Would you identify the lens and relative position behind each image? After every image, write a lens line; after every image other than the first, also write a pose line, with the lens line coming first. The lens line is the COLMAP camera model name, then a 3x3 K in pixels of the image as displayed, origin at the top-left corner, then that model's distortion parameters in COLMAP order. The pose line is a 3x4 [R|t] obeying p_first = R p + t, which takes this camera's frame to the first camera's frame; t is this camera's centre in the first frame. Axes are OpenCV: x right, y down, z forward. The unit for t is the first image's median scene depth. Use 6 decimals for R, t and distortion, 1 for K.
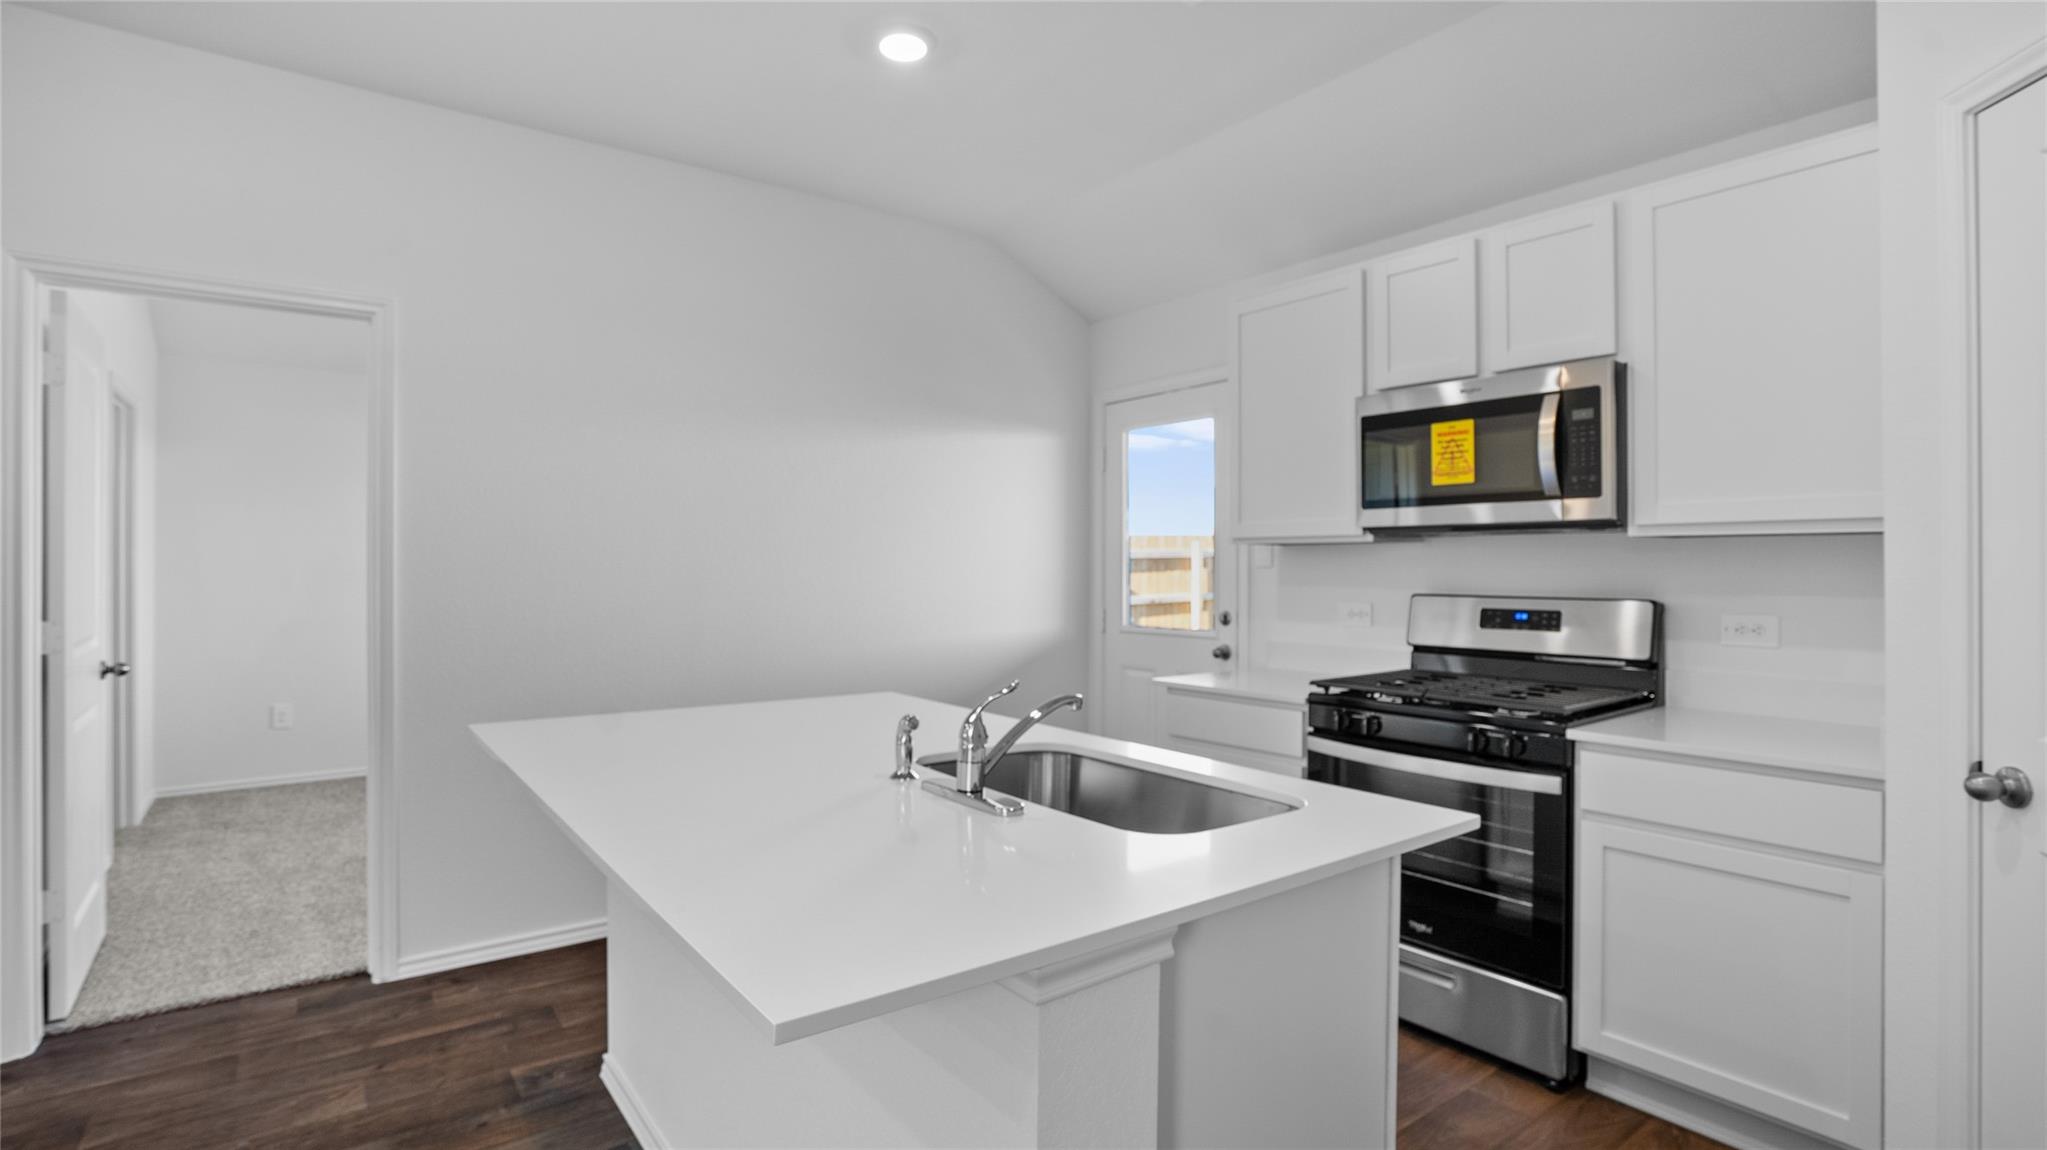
lens RADIAL K [[977.3, 0, 974.4], [0, 977.3, 561.9], [0, 0, 1]] dist [-0.011995, 0.000542]
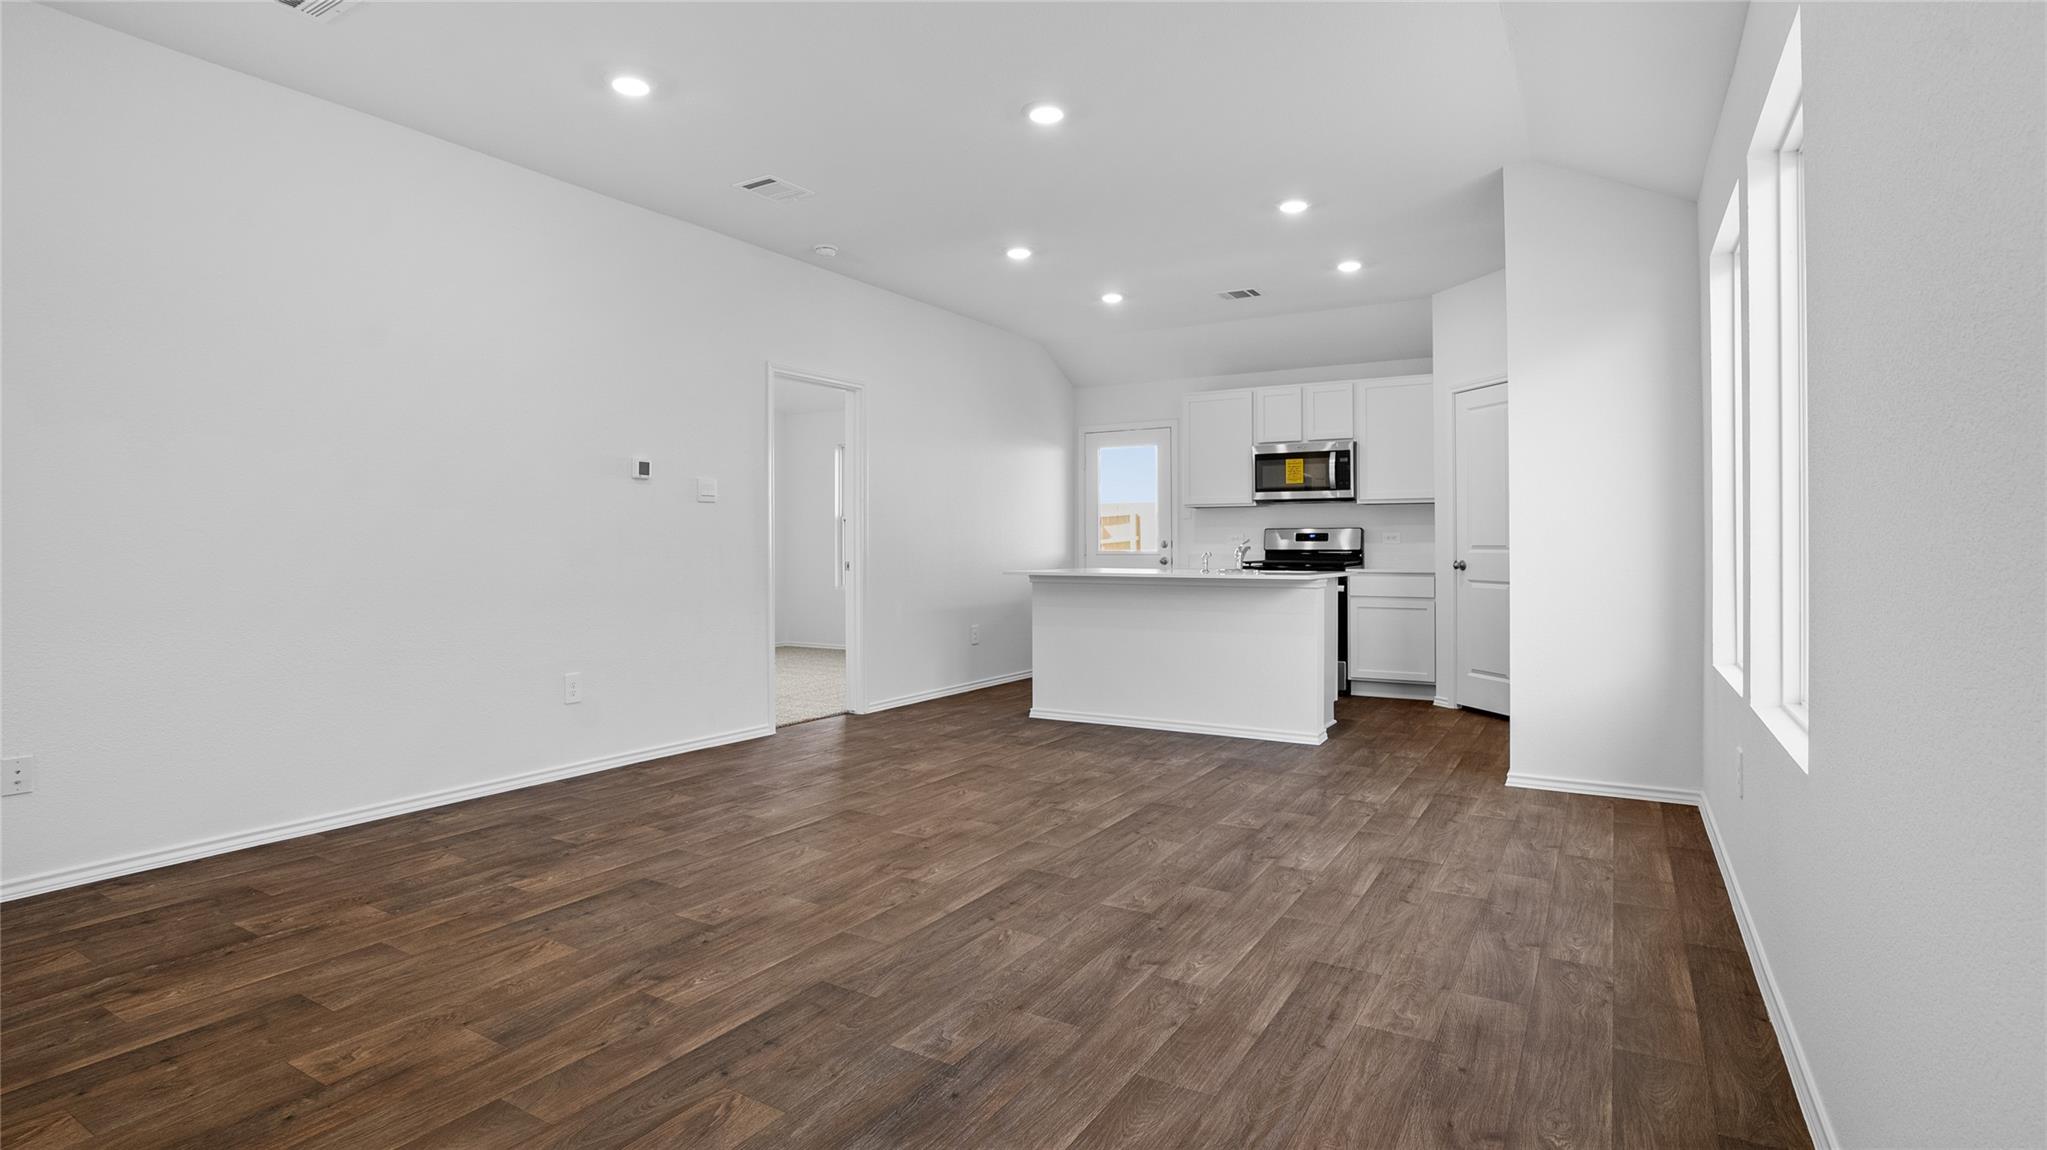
lens RADIAL K [[977.3, 0, 974.4], [0, 977.3, 561.9], [0, 0, 1]] dist [-0.011995, 0.000542]
pose [[0.934287, -0.007602, 0.356440, -1.219354], [-0.000262, 0.999758, 0.022010, 0.071113], [-0.356521, -0.020657, 0.934059, -1.110818]]
